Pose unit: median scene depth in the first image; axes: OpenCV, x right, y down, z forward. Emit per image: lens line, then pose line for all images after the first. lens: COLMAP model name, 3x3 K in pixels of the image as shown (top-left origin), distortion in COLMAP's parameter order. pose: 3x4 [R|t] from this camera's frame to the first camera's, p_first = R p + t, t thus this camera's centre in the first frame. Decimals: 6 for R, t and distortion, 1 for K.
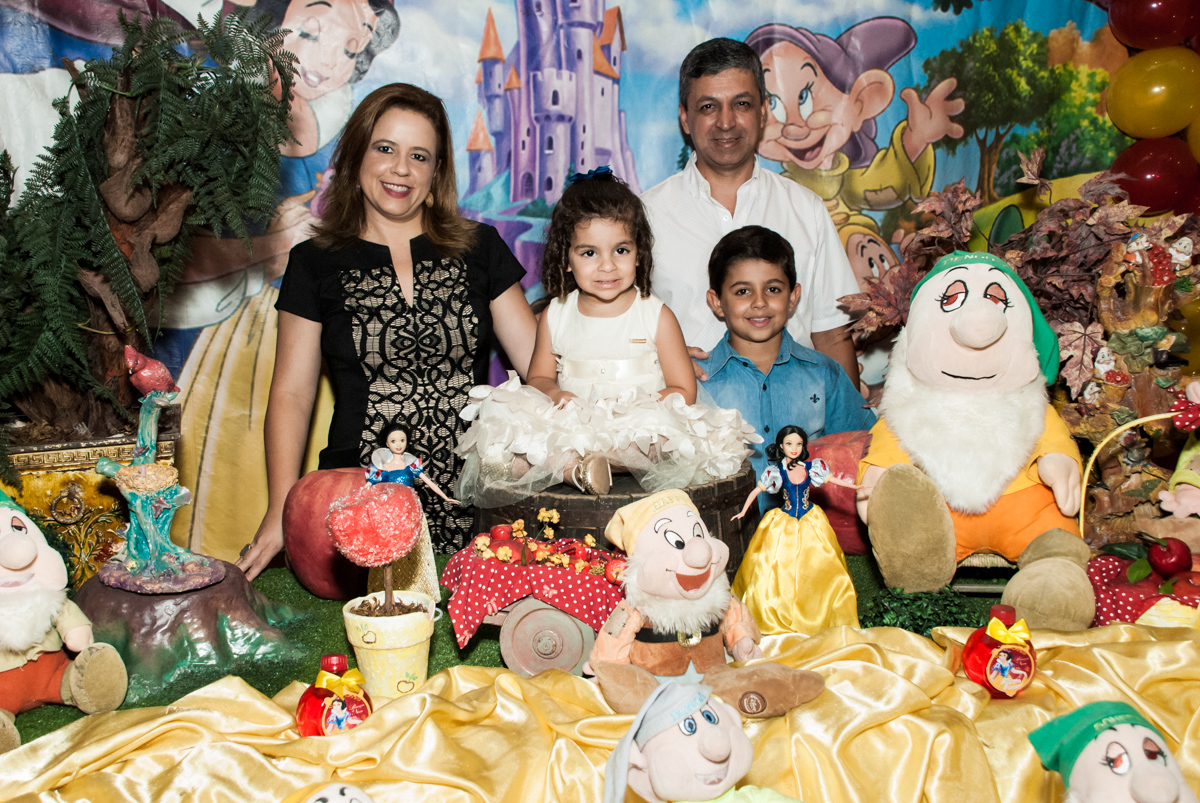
lens RADIAL K [[1122.2, 0, 585.7], [0, 1122.2, 428.2], [0, 0, 1]] dist [0.003581, 0.020366]
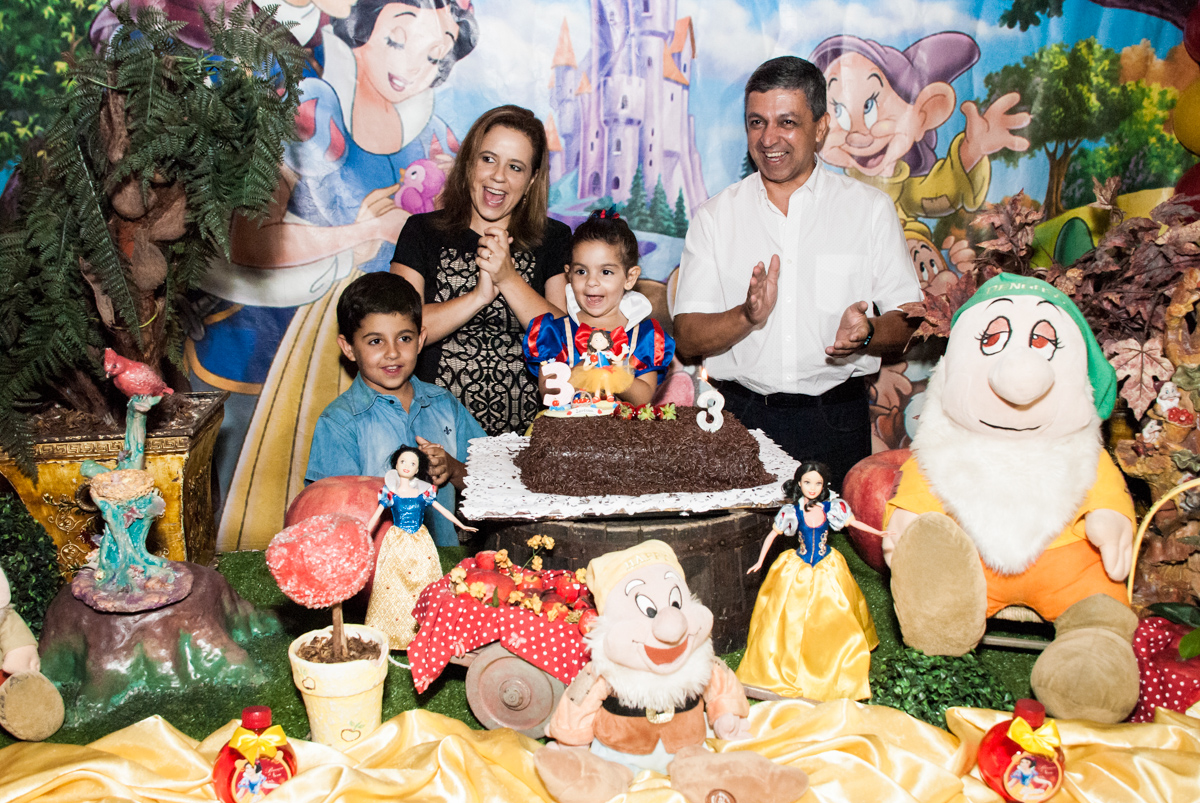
lens RADIAL K [[876.2, 0, 585.0], [0, 876.2, 397.6], [0, 0, 1]] dist [-0.098615, 0.096473]
pose [[0.989133, 0.057170, -0.135451, 0.096145], [-0.052168, 0.997829, 0.040197, -0.074998], [0.137455, -0.032694, 0.989968, 0.279950]]
